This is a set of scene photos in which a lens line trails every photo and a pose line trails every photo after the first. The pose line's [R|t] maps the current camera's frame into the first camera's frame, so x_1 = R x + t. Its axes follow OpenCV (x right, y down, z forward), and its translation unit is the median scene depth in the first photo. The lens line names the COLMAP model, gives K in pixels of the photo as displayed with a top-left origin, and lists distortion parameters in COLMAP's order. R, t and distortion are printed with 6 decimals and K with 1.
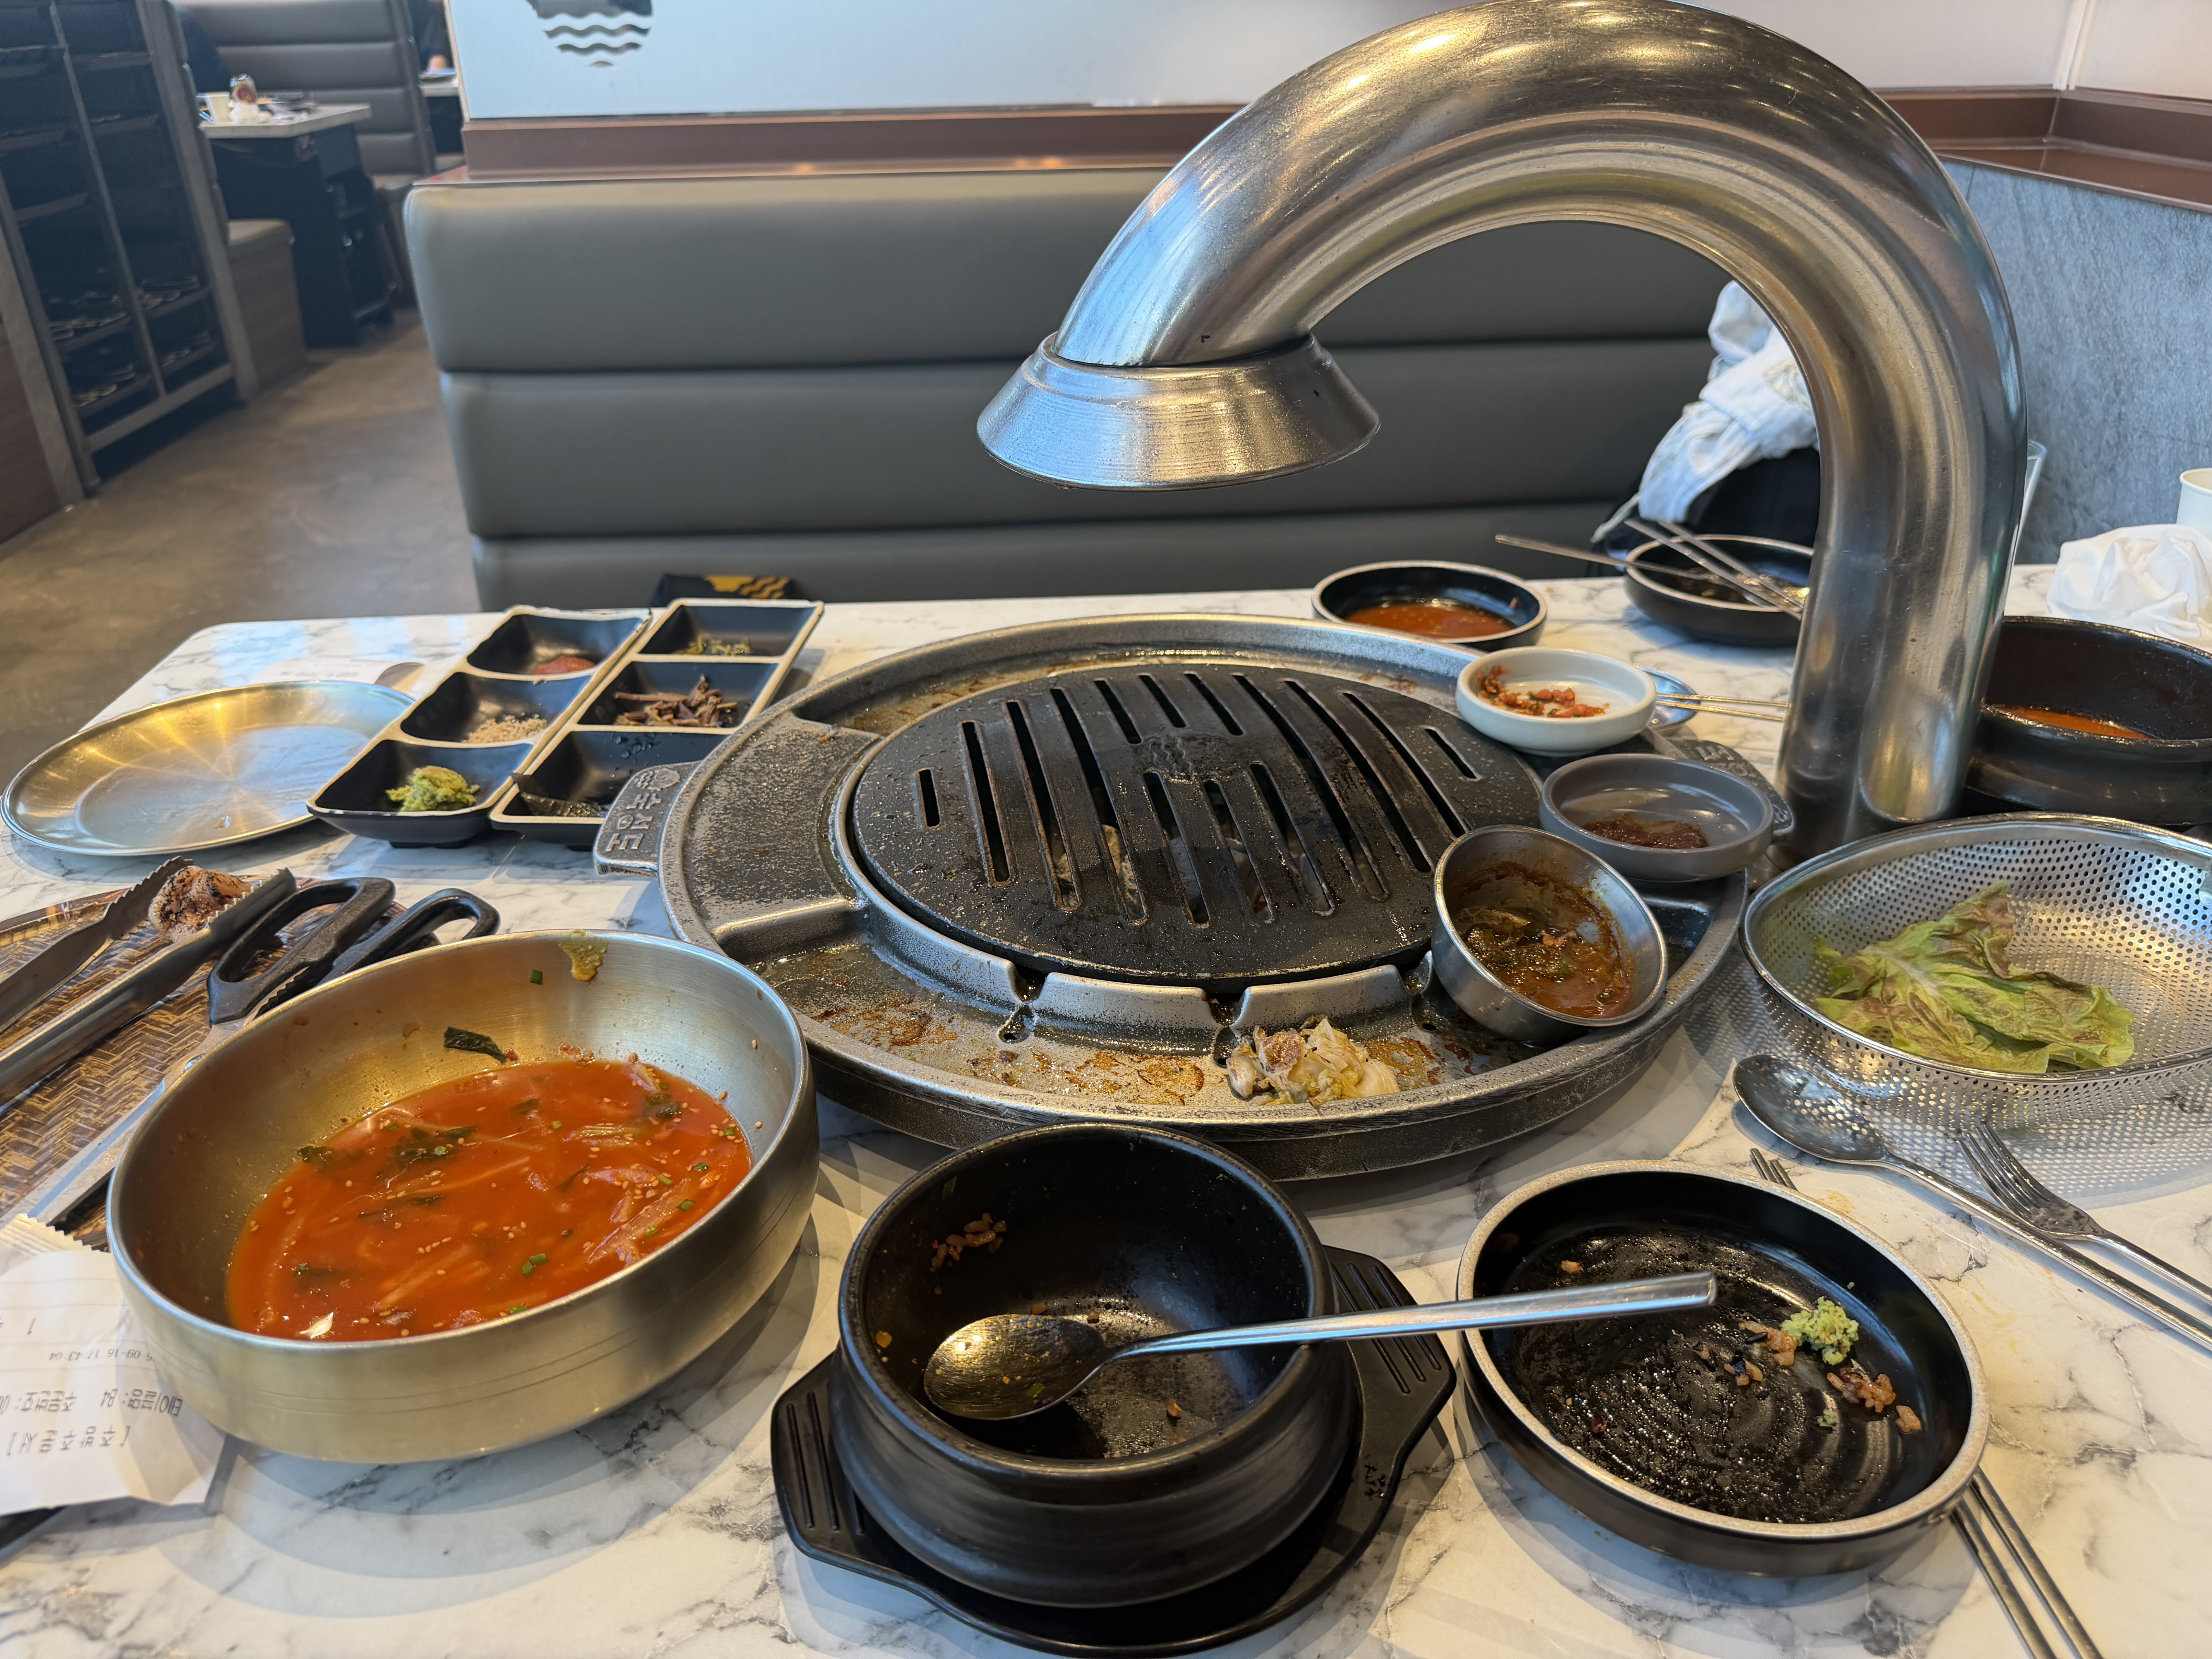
lens RADIAL K [[1605.2, 0, 1108.8], [0, 1605.2, 821.6], [0, 0, 1]] dist [-0.003533, 0.002457]
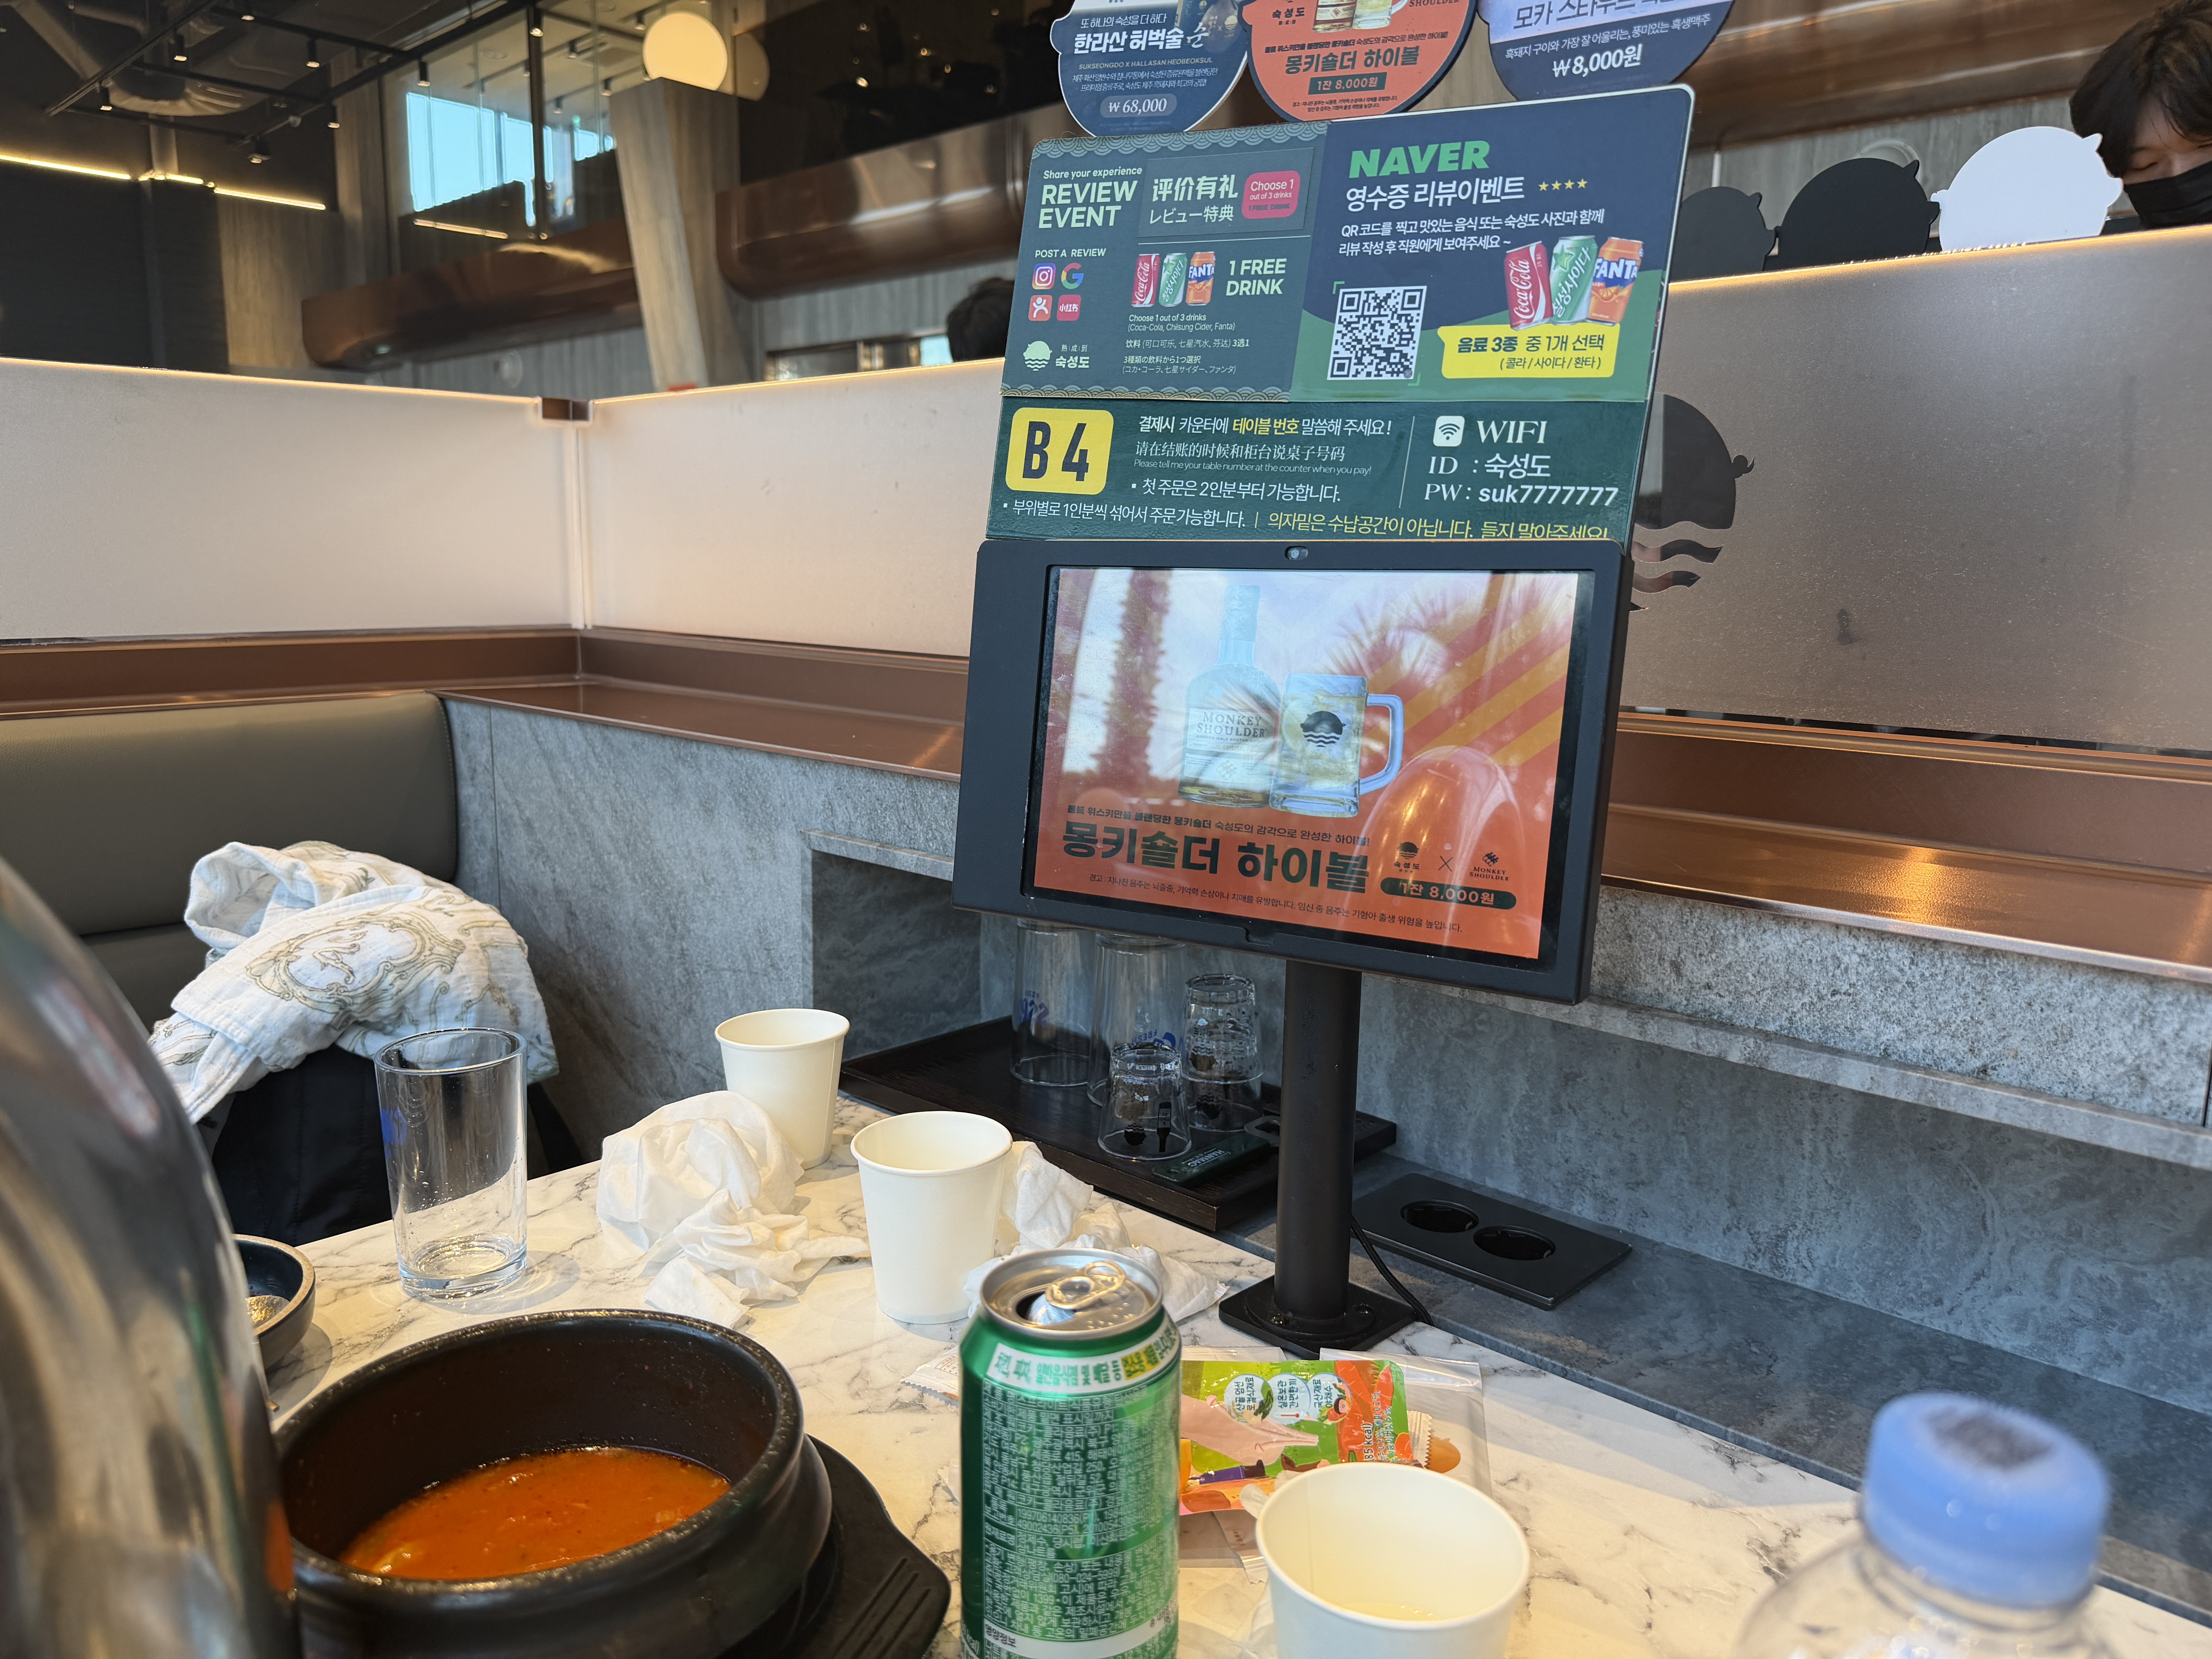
lens RADIAL K [[1605.2, 0, 1103.2], [0, 1605.2, 830.8], [0, 0, 1]] dist [-0.003533, 0.002457]
pose [[0.744420, -0.098899, 0.660347, 0.214467], [0.296660, 0.934988, -0.194399, -0.069990], [-0.598190, 0.340613, 0.725363, 0.175481]]
